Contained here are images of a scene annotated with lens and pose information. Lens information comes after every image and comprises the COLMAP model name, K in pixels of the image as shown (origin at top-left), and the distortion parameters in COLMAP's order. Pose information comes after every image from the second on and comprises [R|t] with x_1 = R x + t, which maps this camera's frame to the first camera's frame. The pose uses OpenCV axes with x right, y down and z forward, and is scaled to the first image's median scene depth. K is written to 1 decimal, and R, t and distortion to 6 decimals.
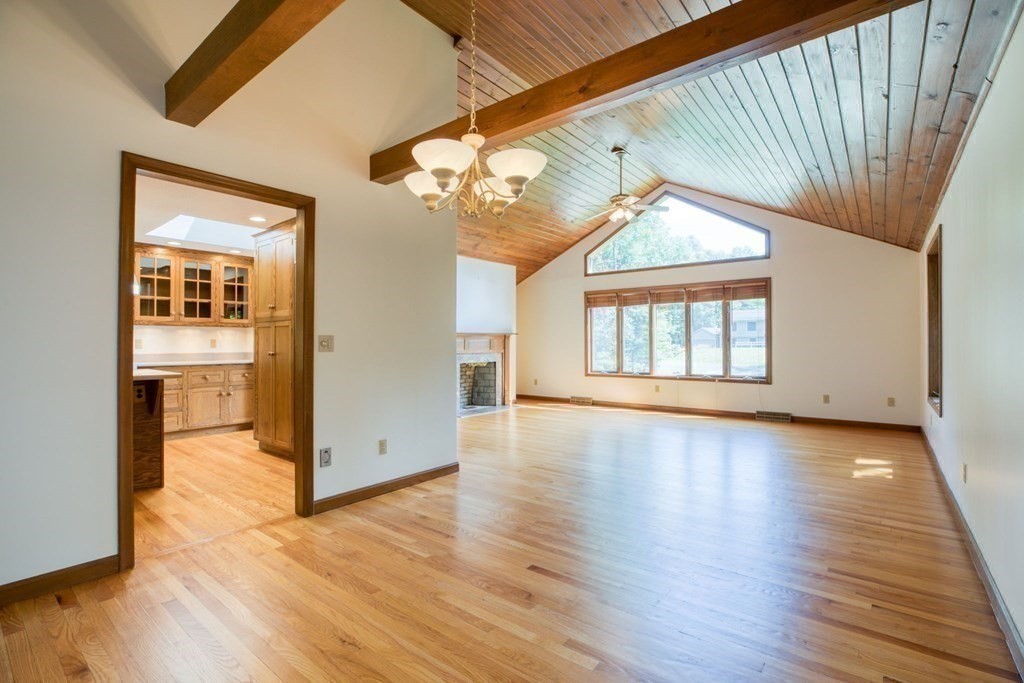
lens RADIAL K [[474.8, 0, 511.3], [0, 474.8, 334.1], [0, 0, 1]] dist [-0.025205, -0.000011]
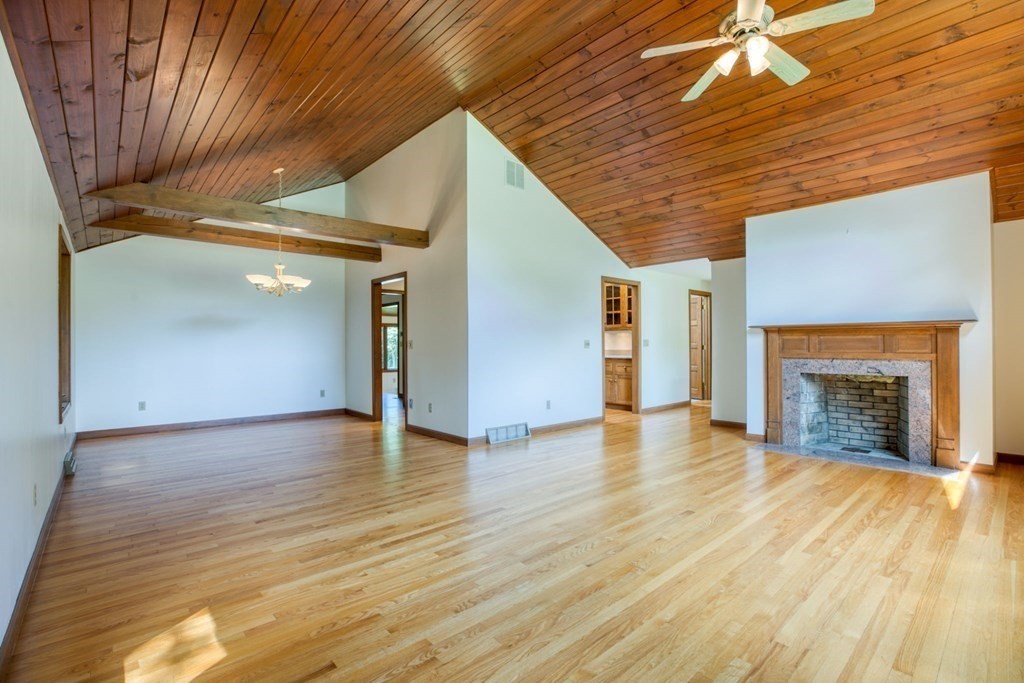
lens RADIAL K [[464.7, 0, 512.0], [0, 464.7, 341.5], [0, 0, 1]] dist [-0.025756, 0.000340]
pose [[-0.158187, 0.000346, -0.987409, 0.721176], [0.025331, 0.999672, -0.003708, 0.012717], [0.987084, -0.025598, -0.158144, 0.875352]]
